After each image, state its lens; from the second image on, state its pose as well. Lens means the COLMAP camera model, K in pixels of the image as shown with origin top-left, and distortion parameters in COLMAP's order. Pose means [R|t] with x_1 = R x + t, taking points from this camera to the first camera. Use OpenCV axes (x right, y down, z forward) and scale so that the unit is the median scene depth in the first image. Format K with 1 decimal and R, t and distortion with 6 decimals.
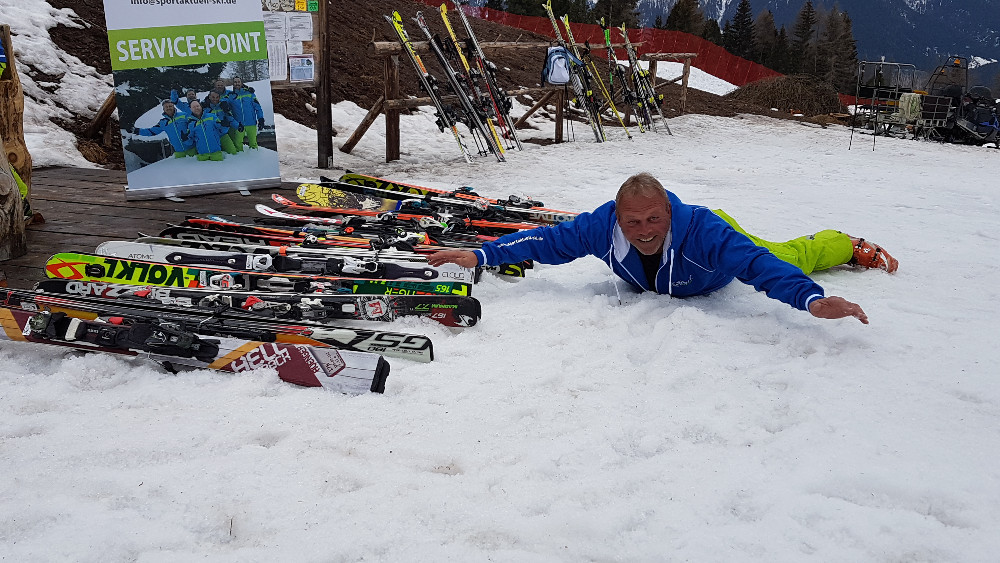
lens RADIAL K [[960.7, 0, 501.0], [0, 960.7, 299.3], [0, 0, 1]] dist [0.114861, 0.000000]
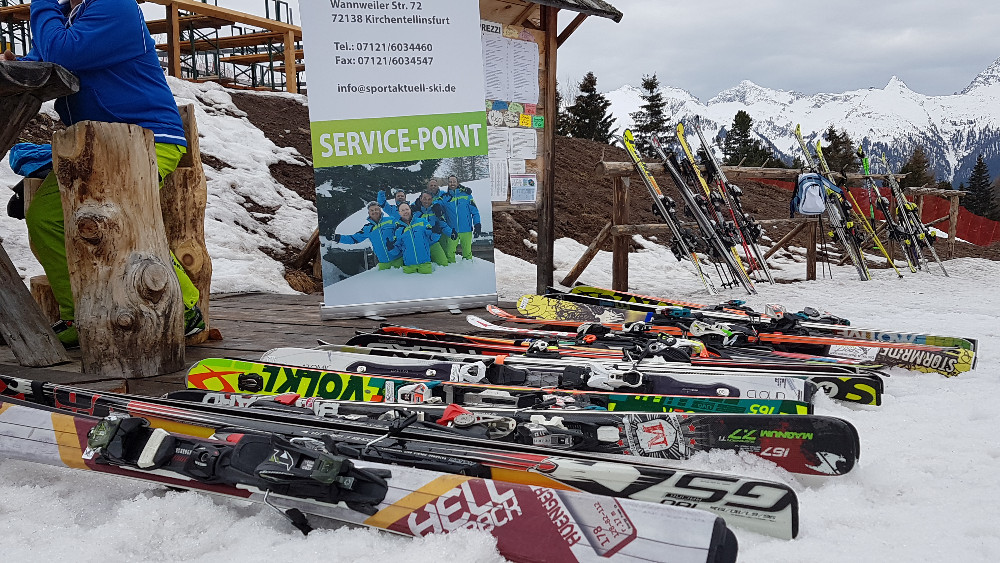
lens RADIAL K [[960.7, 0, 500.9], [0, 960.7, 305.5], [0, 0, 1]] dist [0.114861, 0.000000]
pose [[0.977563, -0.003671, -0.210612, -0.060120], [-0.031532, 0.986032, -0.163541, 0.018501], [0.208270, 0.166513, 0.963793, 0.245614]]
